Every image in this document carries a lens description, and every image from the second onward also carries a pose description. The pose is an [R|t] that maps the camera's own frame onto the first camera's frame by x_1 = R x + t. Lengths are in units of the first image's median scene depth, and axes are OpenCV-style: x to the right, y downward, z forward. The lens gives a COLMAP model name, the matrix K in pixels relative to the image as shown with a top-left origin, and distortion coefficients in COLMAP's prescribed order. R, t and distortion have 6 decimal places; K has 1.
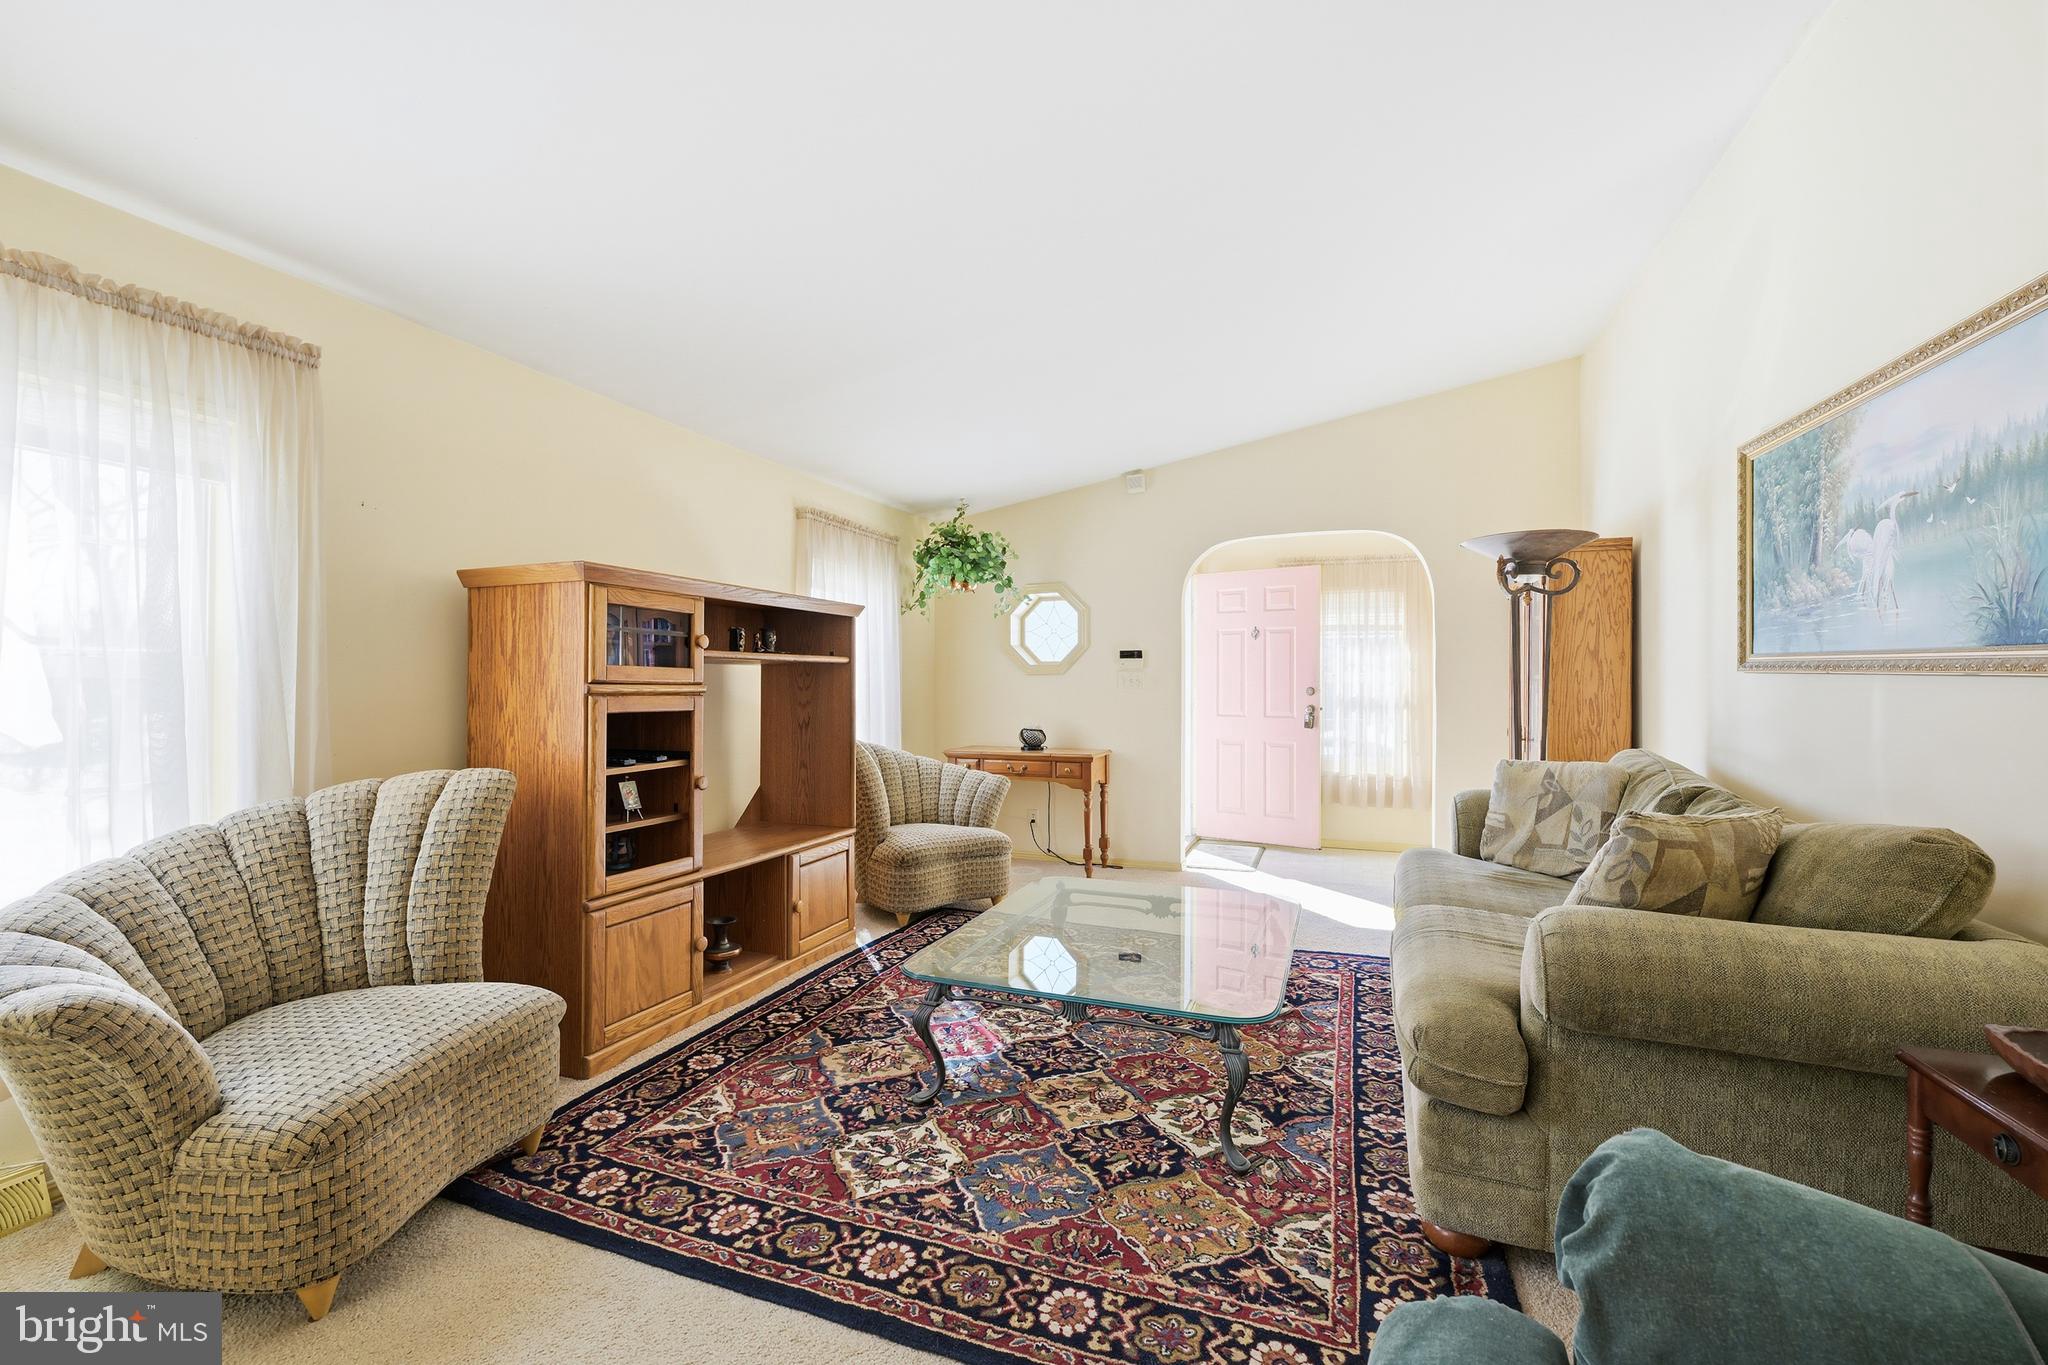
lens RADIAL K [[879.8, 0, 1012.2], [0, 879.8, 683.1], [0, 0, 1]] dist [-0.002020, 0.000459]
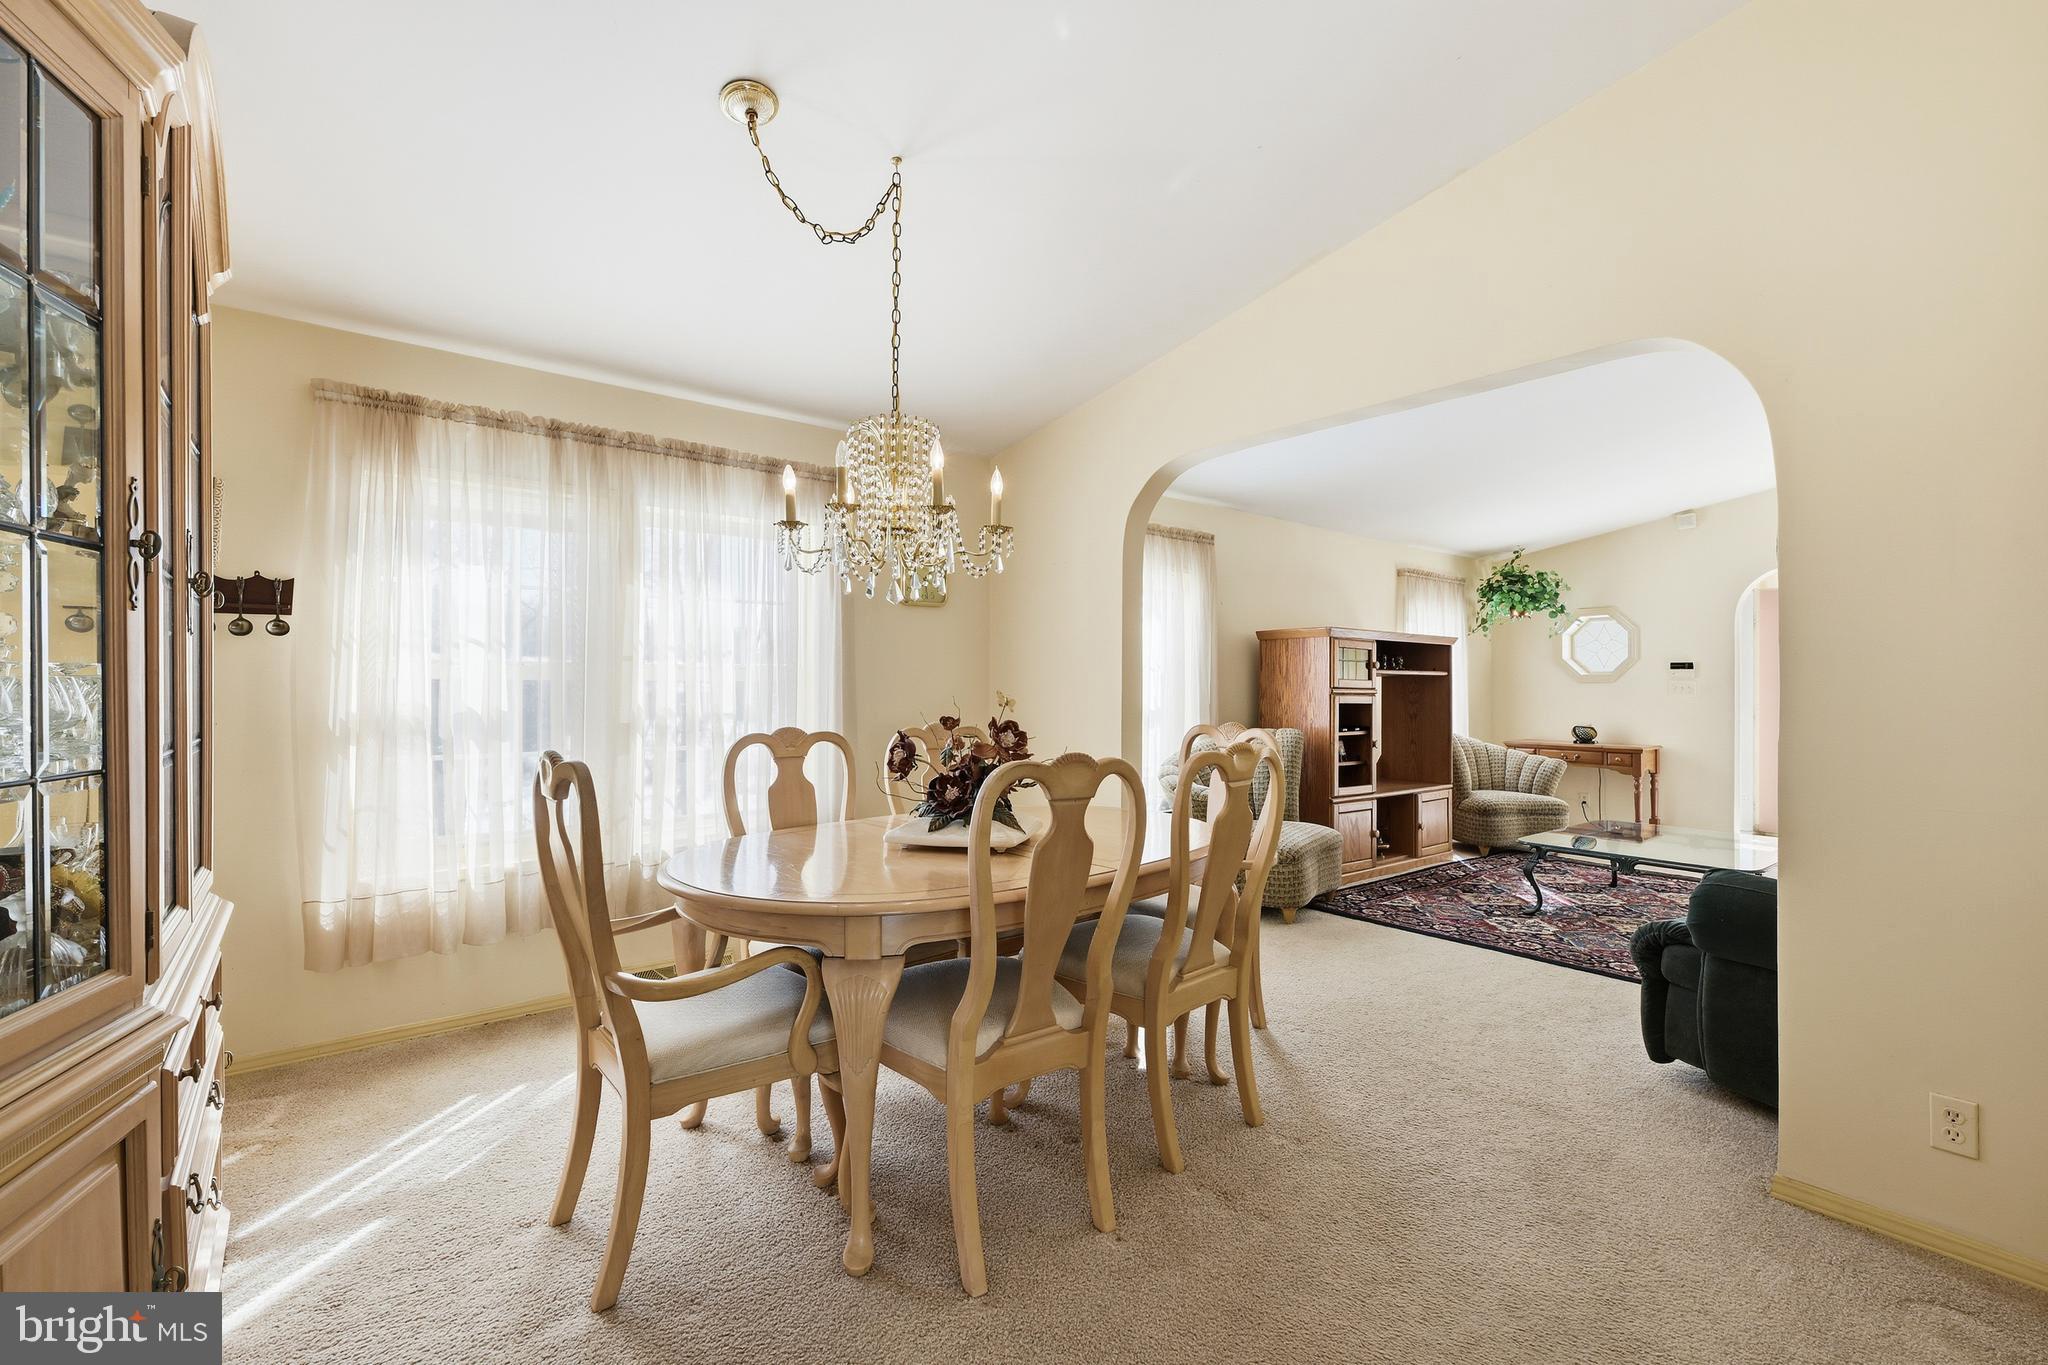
lens RADIAL K [[879.8, 0, 1036.9], [0, 879.8, 678.5], [0, 0, 1]] dist [-0.002020, 0.000459]
pose [[0.869831, 0.001118, -0.493348, -0.077706], [-0.006201, 0.999943, -0.008666, -0.000271], [0.493311, 0.010597, 0.869789, -0.982189]]
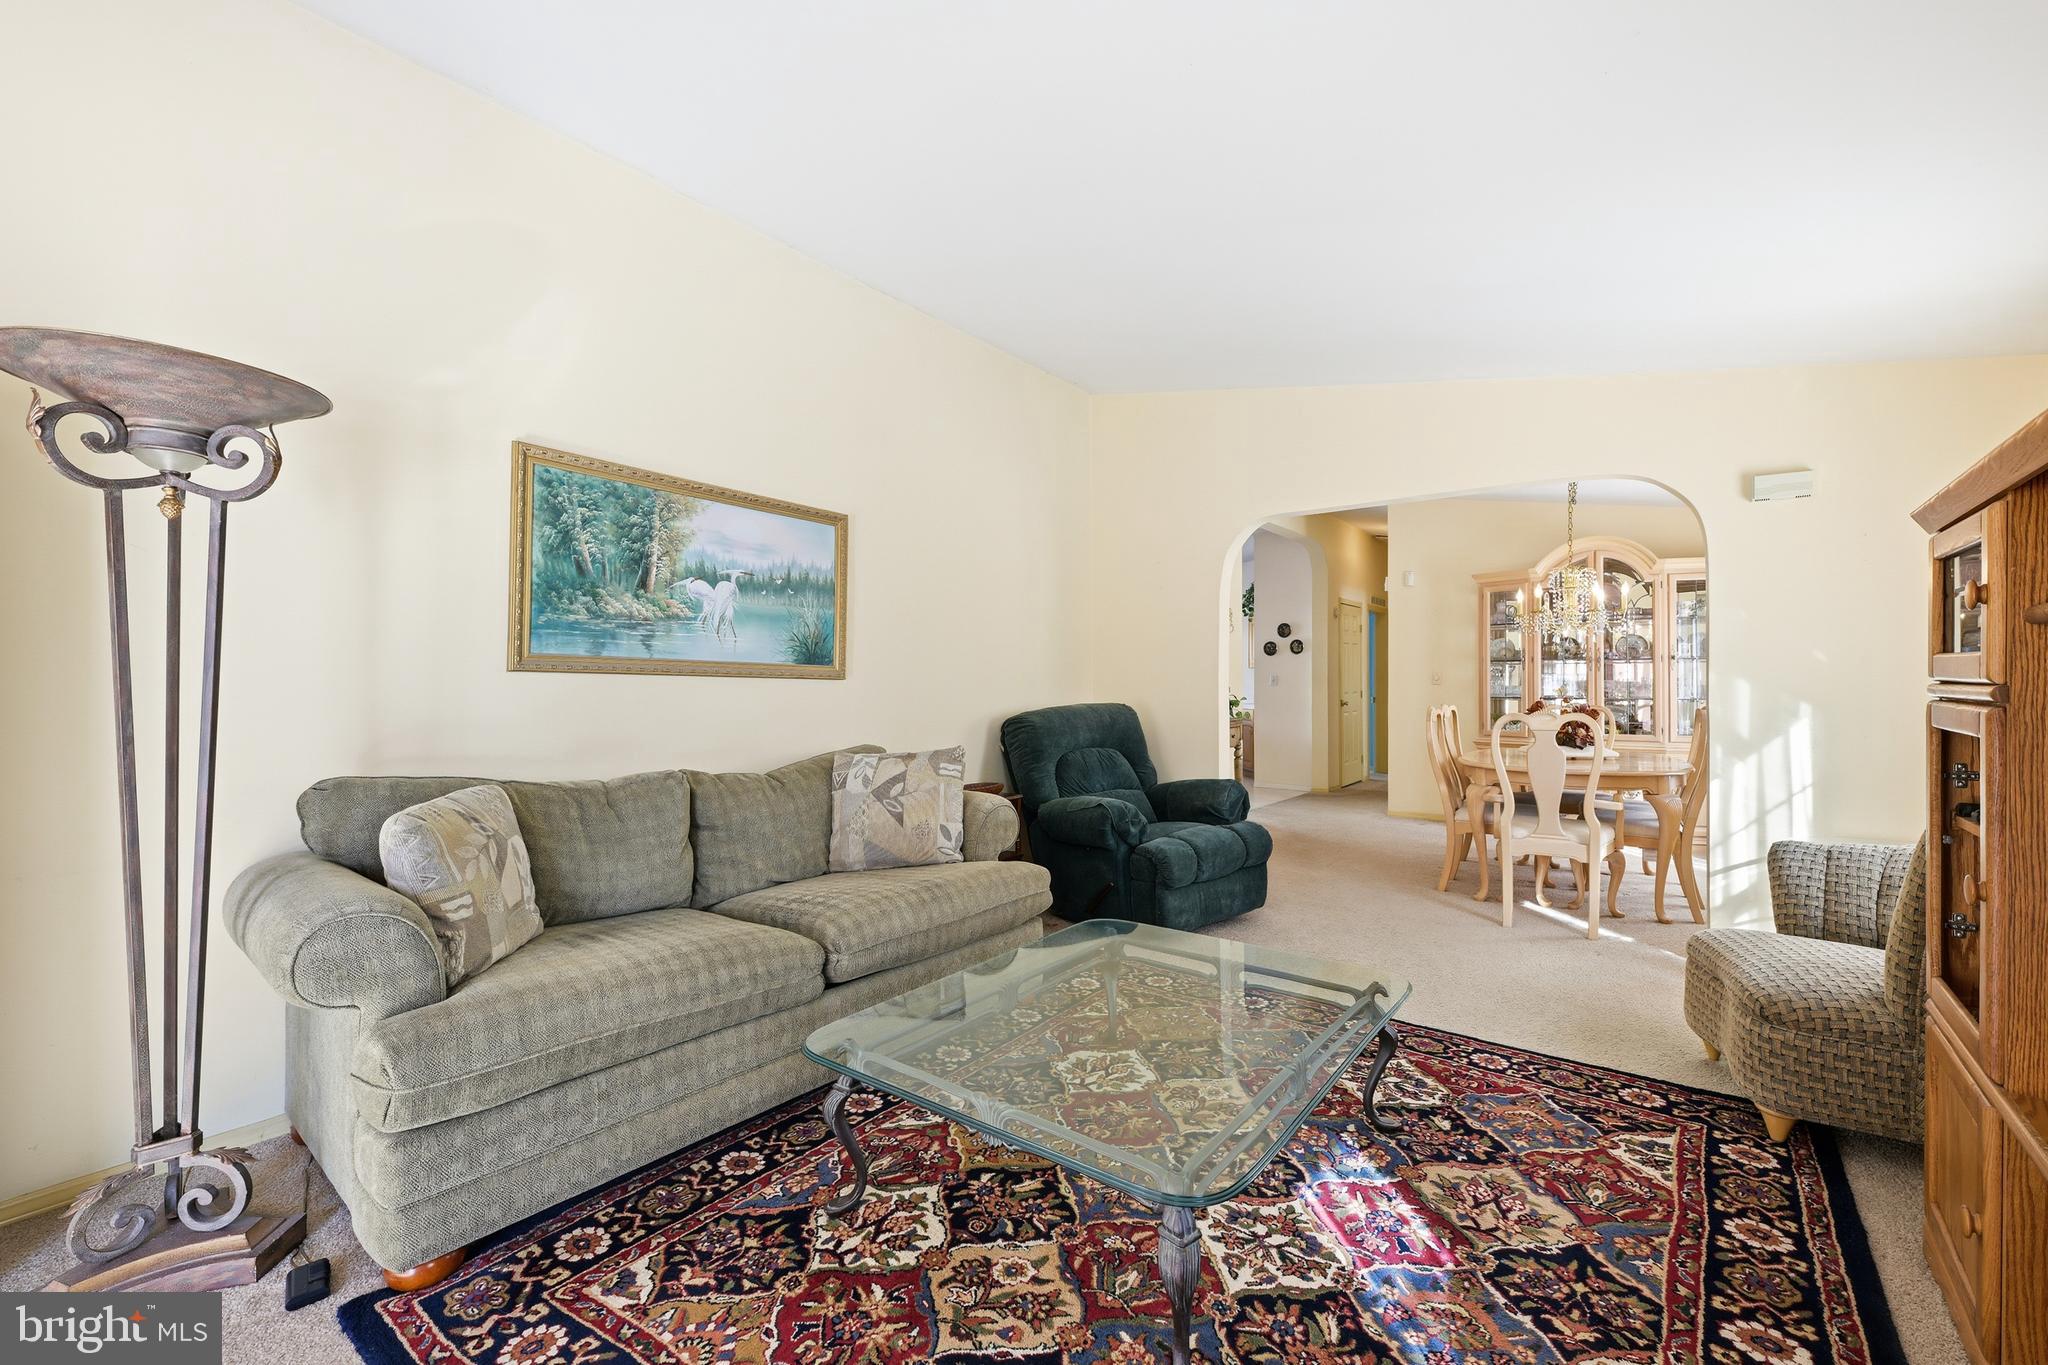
lens RADIAL K [[879.8, 0, 1014.9], [0, 879.8, 679.1], [0, 0, 1]] dist [-0.002020, 0.000459]
pose [[-0.961212, 0.000685, 0.275809, 0.017696], [0.000404, 0.999999, -0.001076, -0.001739], [-0.275810, -0.000923, -0.961212, 1.686946]]
